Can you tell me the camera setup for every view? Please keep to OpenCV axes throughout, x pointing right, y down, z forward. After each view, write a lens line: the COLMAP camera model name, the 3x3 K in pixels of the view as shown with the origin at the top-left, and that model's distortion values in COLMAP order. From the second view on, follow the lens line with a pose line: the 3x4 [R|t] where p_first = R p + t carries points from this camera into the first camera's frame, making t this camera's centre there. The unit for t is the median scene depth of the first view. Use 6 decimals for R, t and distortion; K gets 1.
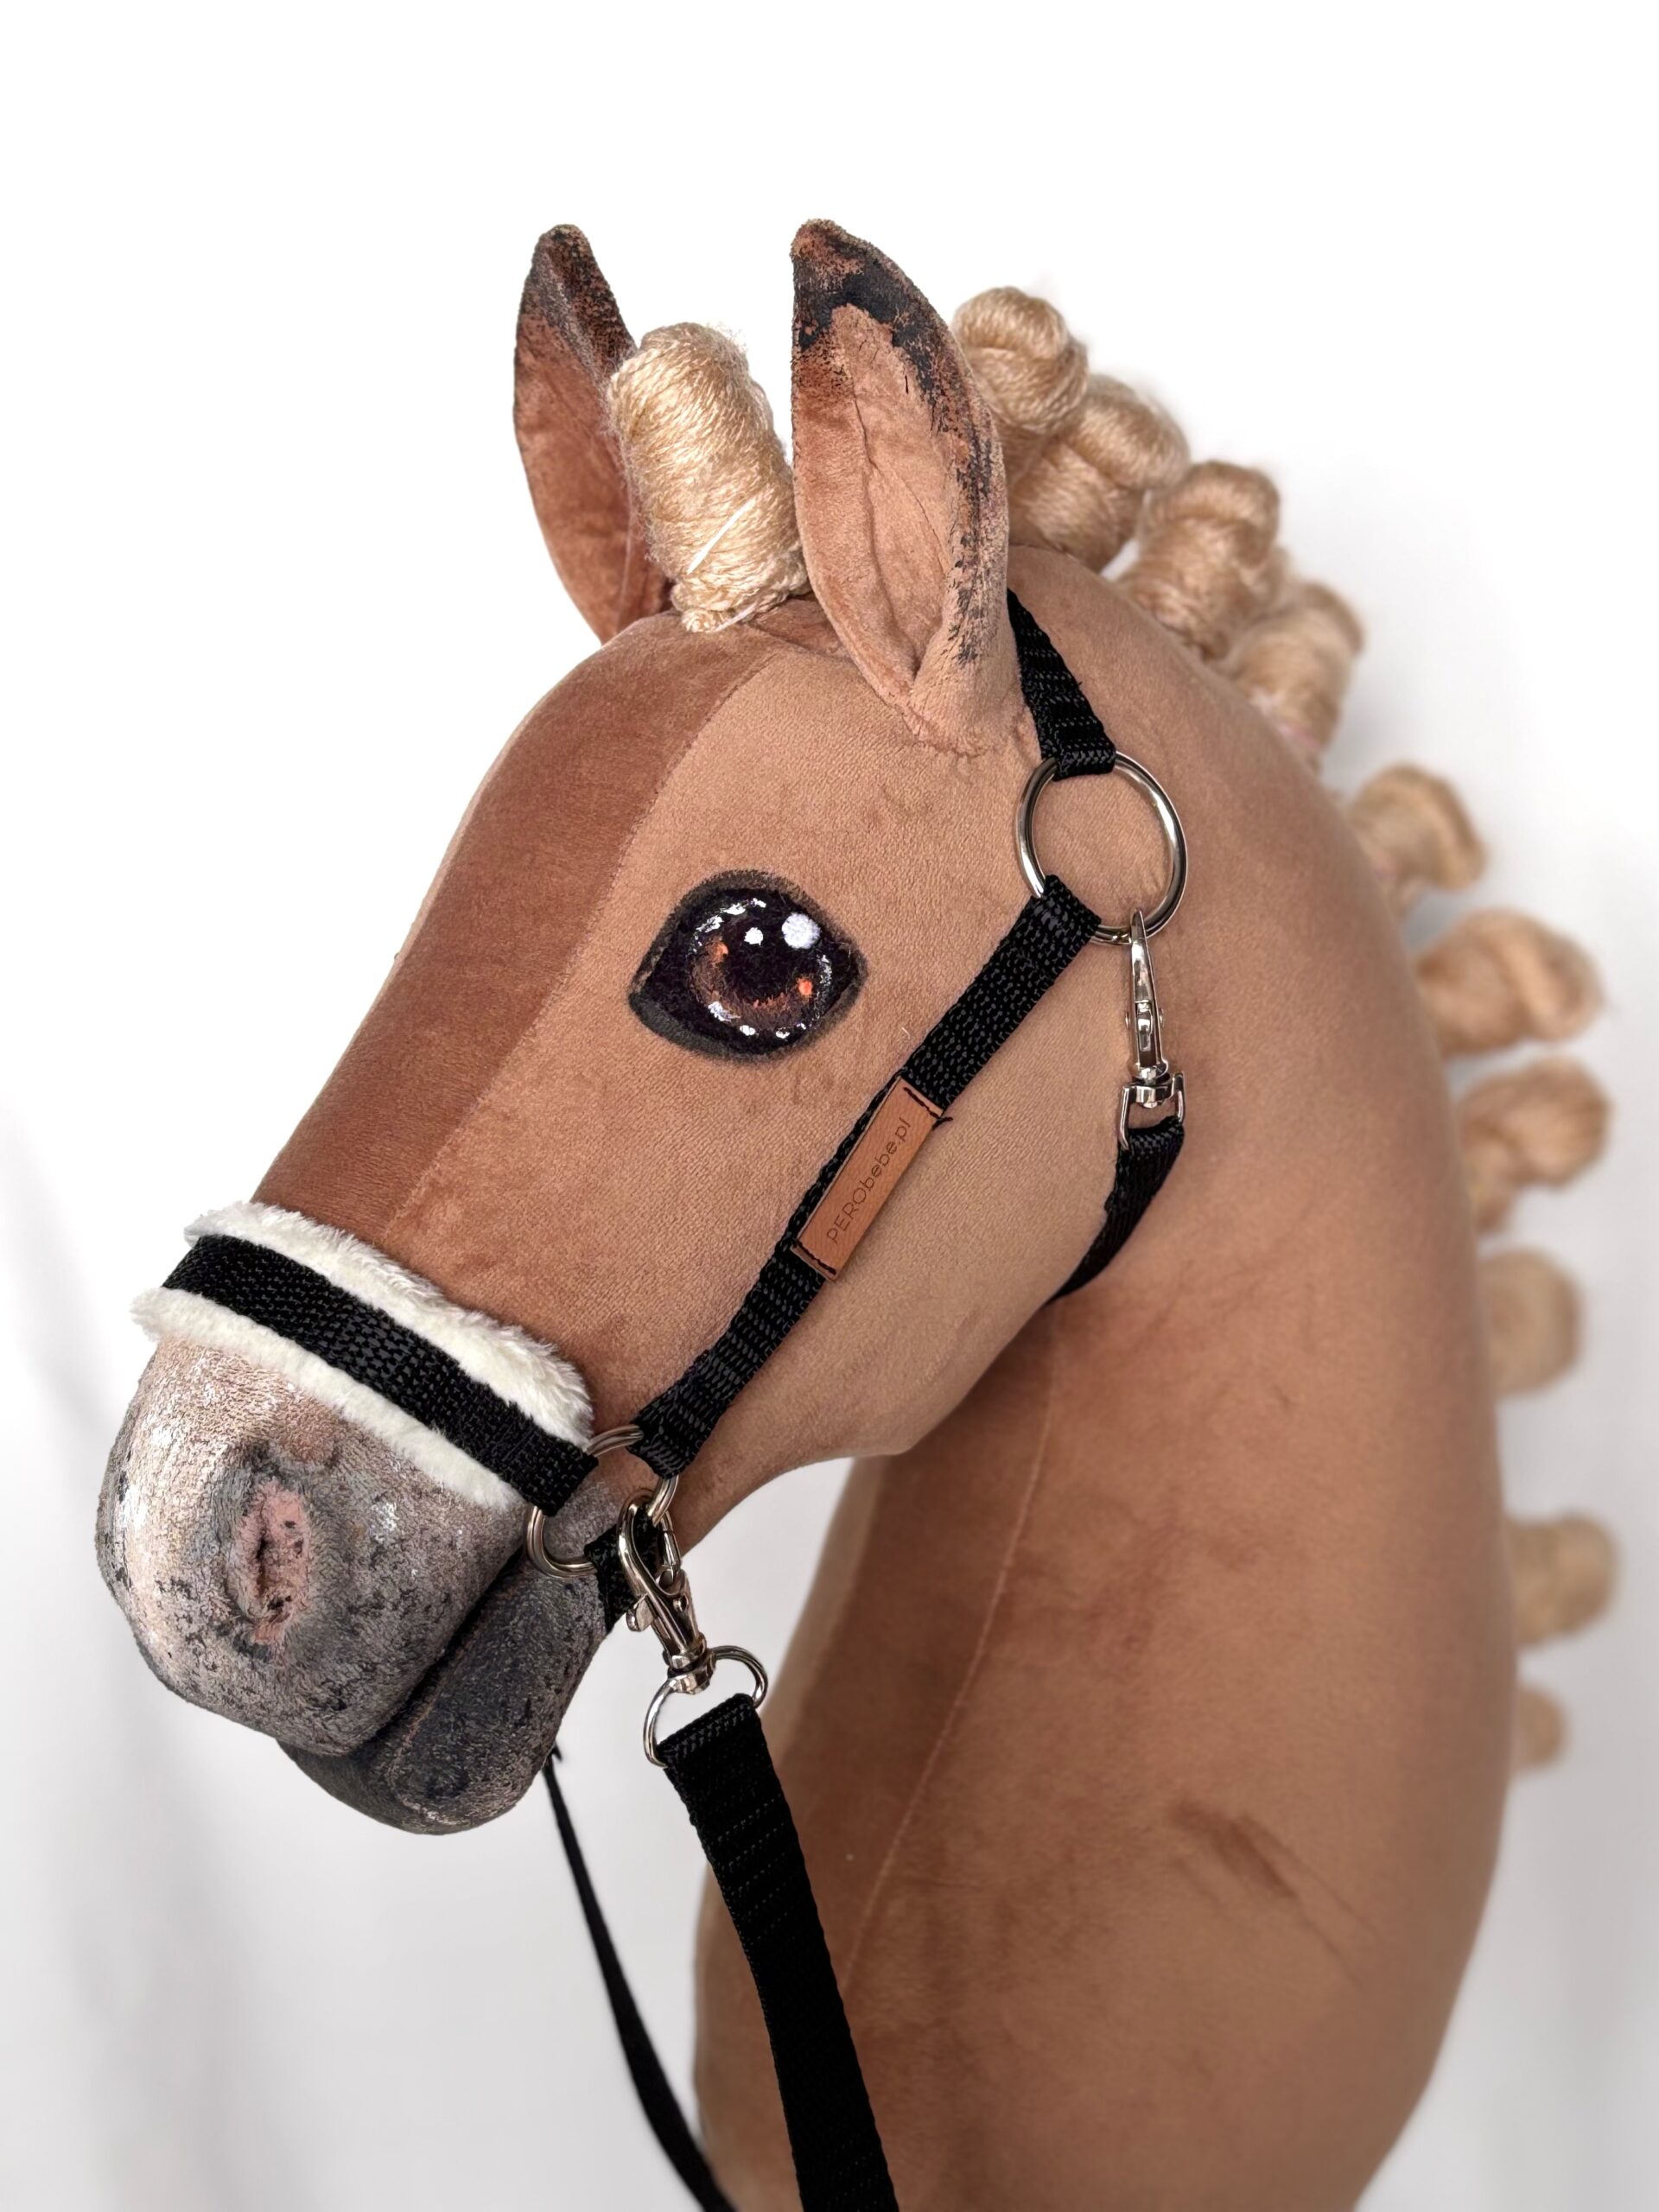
lens RADIAL K [[3263.5, 0, 726.8], [0, 3263.5, 1140.4], [0, 0, 1]] dist [0.228714, 0.000000]
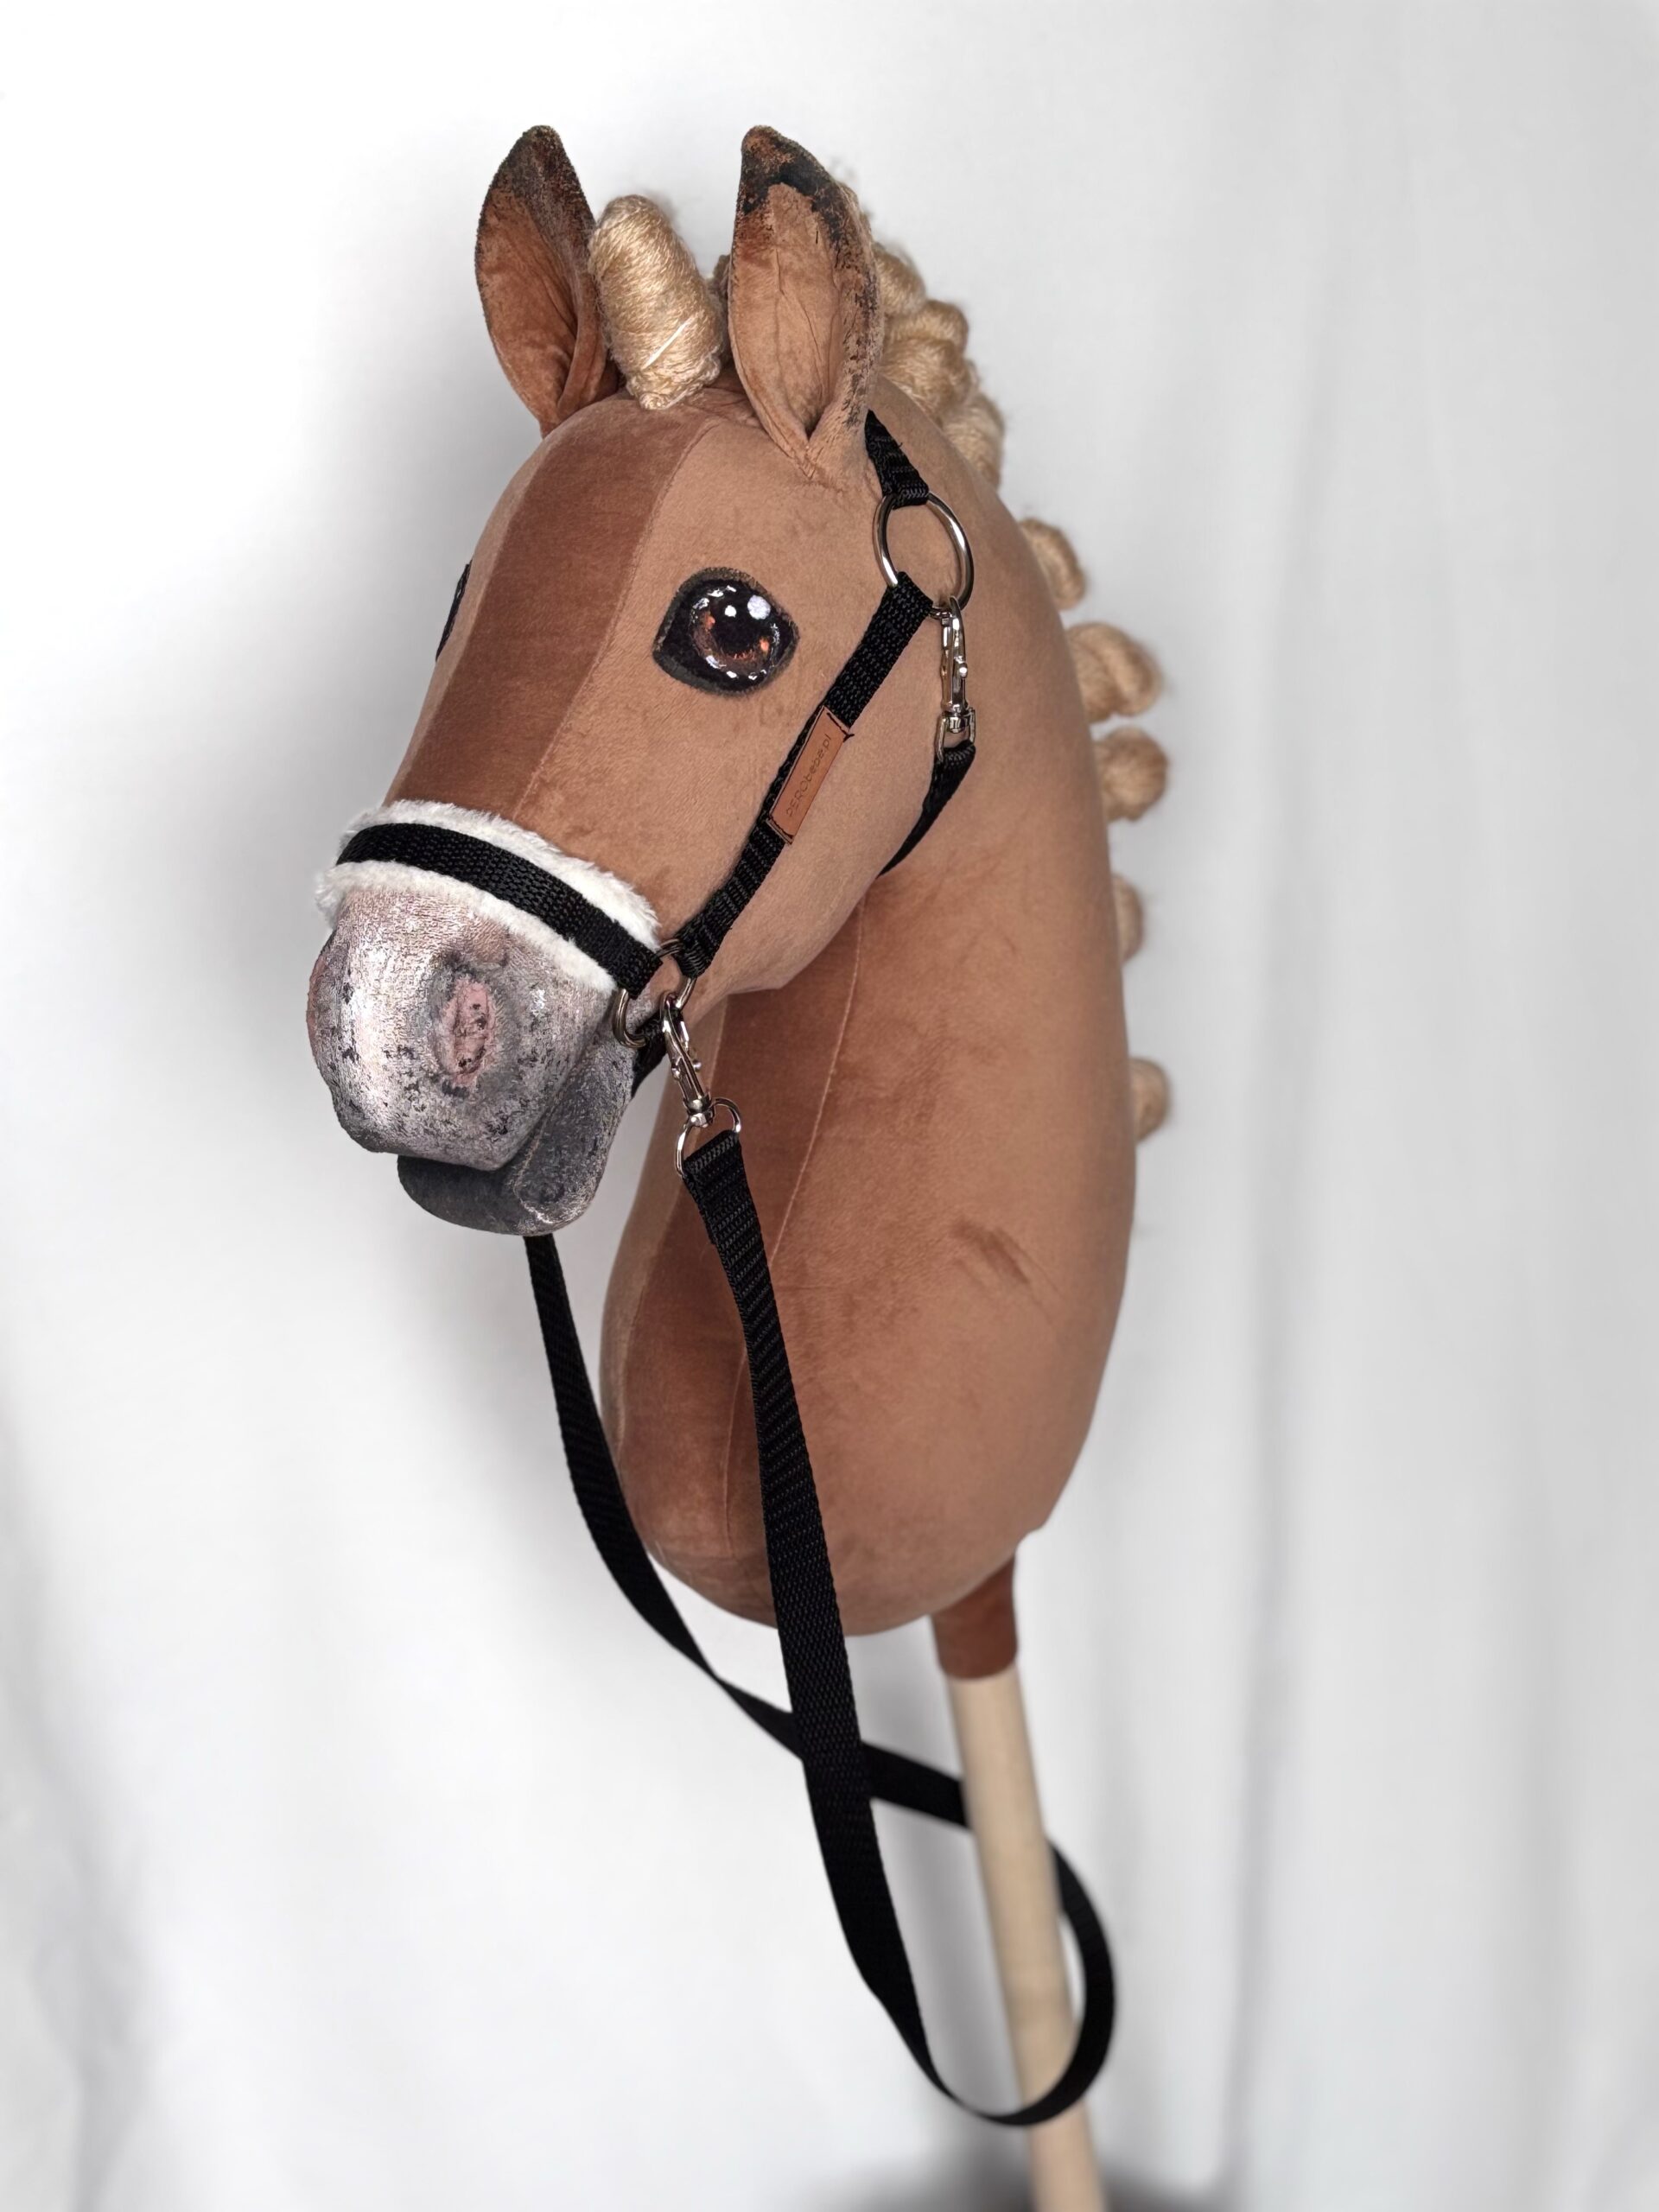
lens RADIAL K [[3263.5, 0, 732.7], [0, 3263.5, 1089.6], [0, 0, 1]] dist [0.228714, 0.000000]
pose [[0.967585, -0.057553, 0.245901, -0.358641], [0.053356, 0.998294, 0.023702, 0.115933], [-0.246845, -0.009814, 0.969005, -0.438262]]
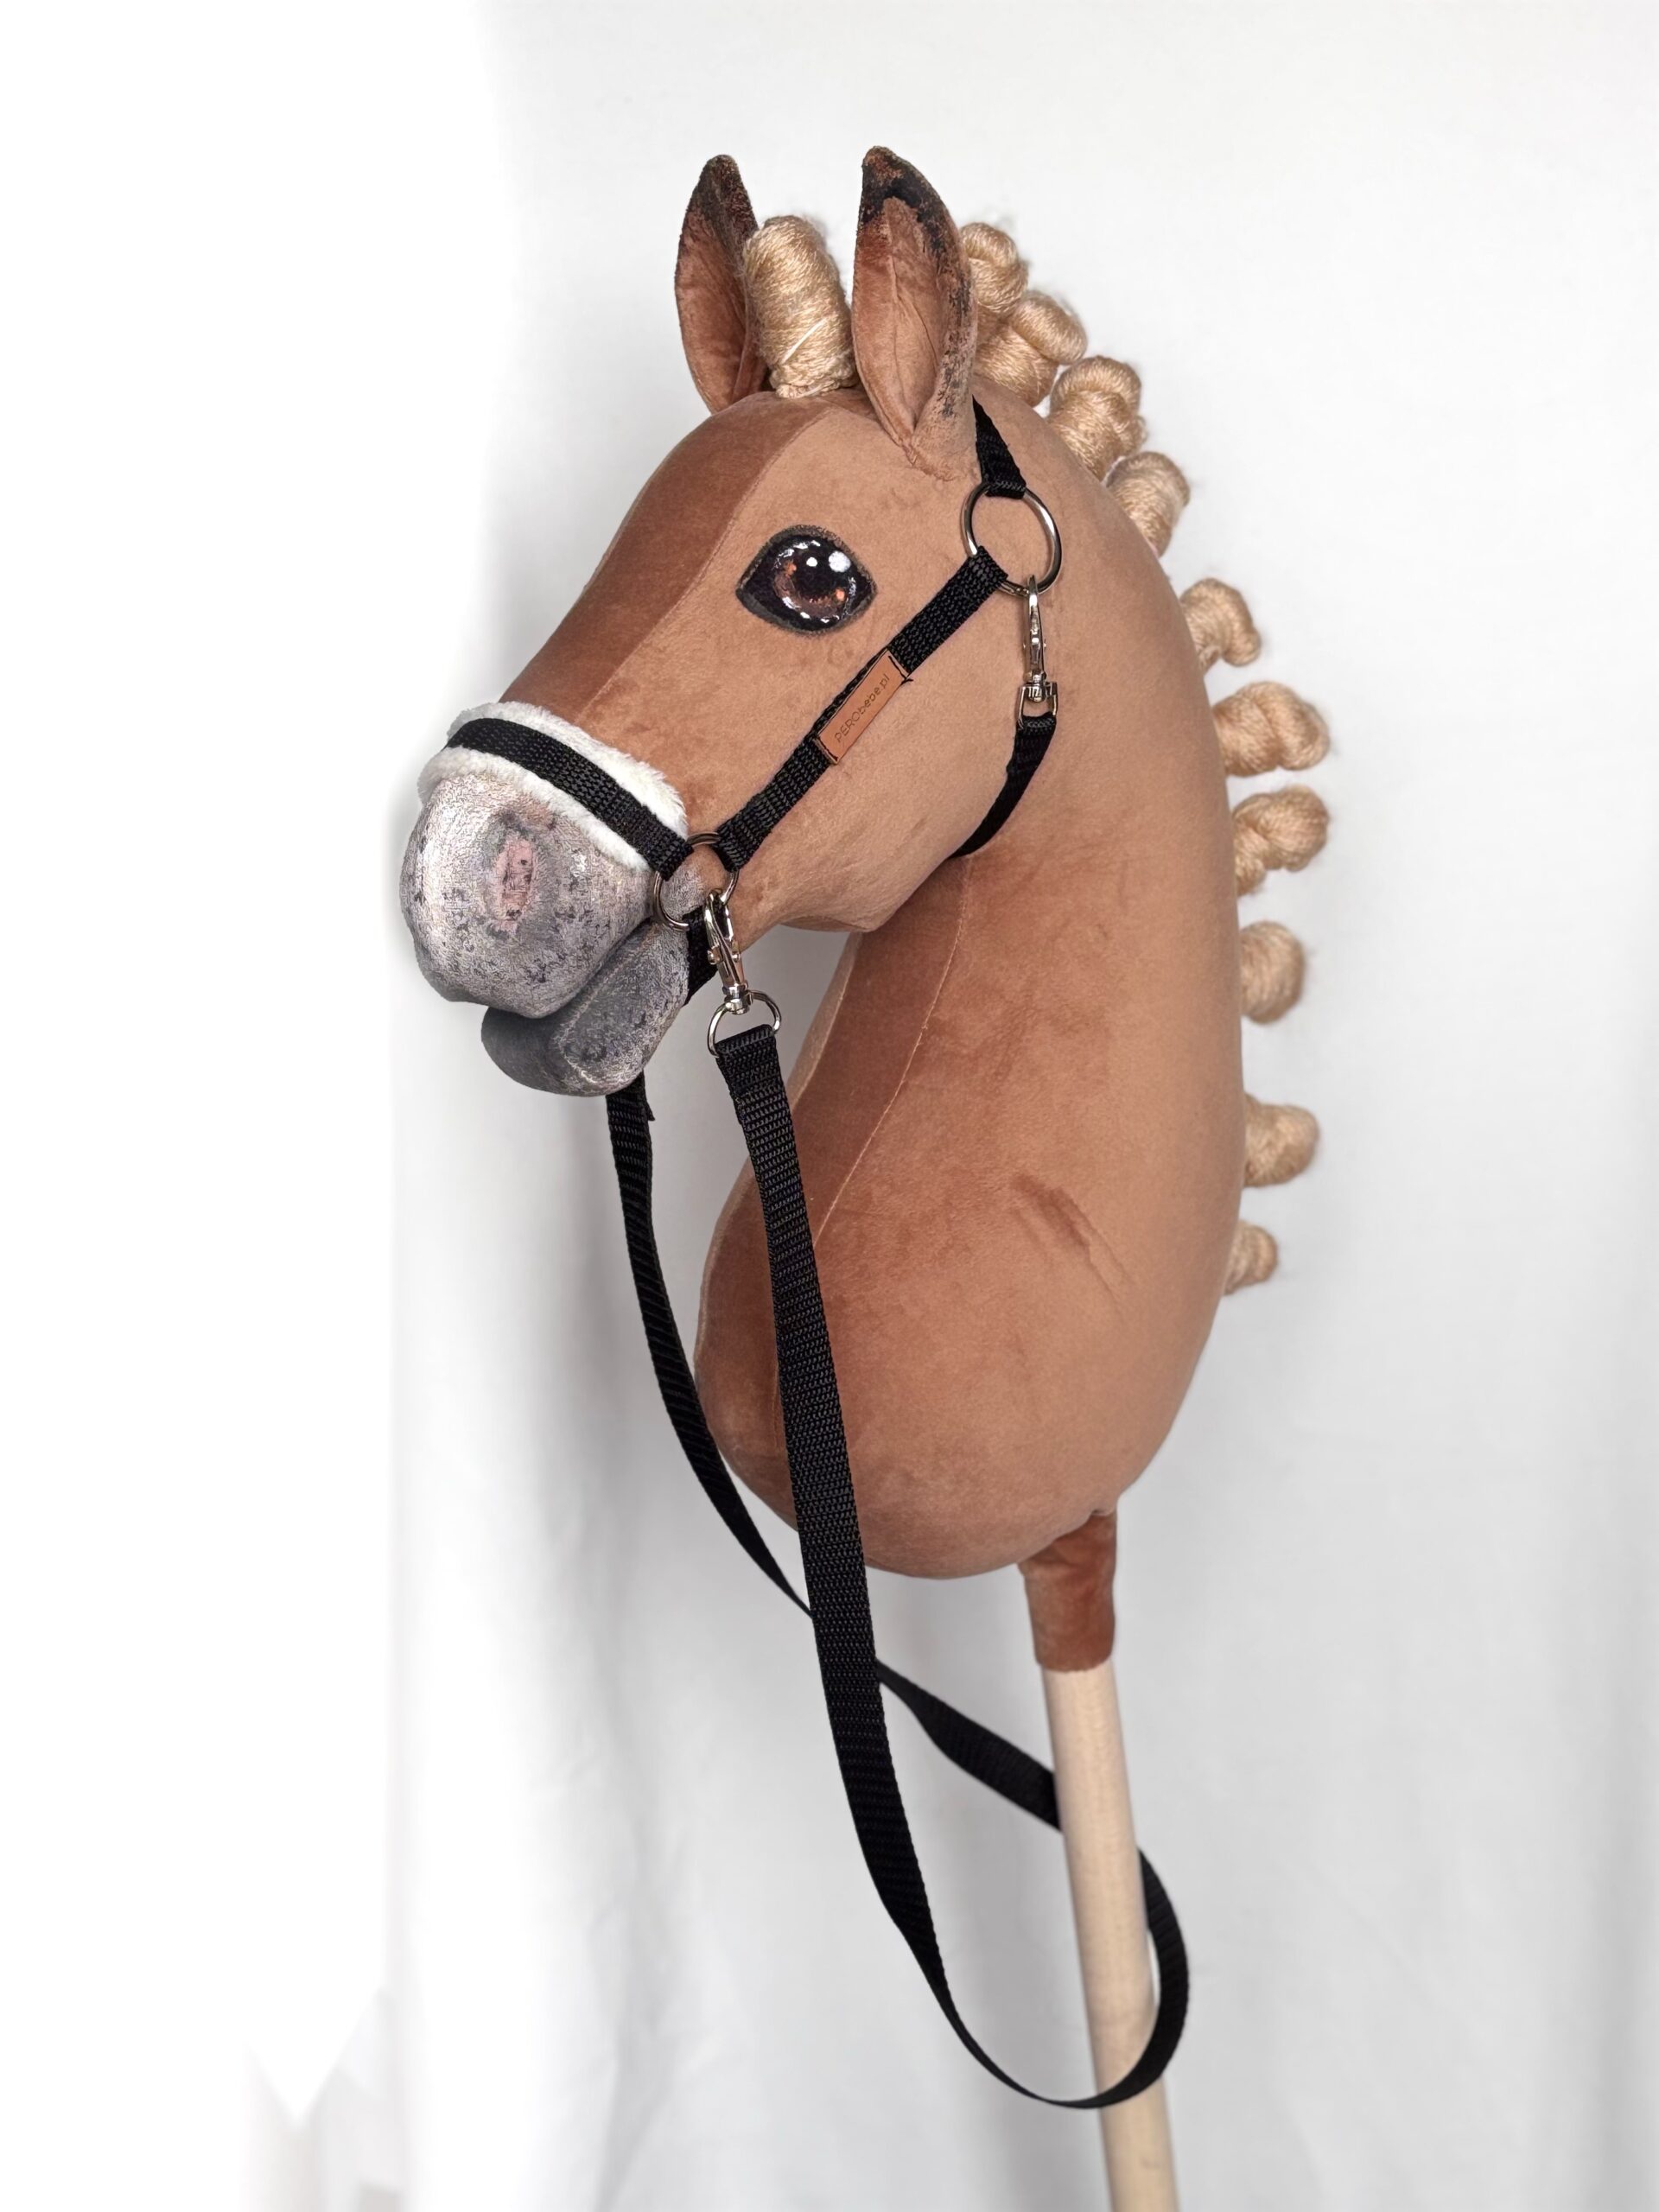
lens RADIAL K [[3263.5, 0, 765.6], [0, 3263.5, 1090.7], [0, 0, 1]] dist [0.228714, 0.000000]
pose [[0.996474, 0.073324, 0.040782, -0.062717], [-0.069663, 0.993950, -0.084920, 0.343708], [-0.046762, 0.081779, 0.995553, -0.647836]]
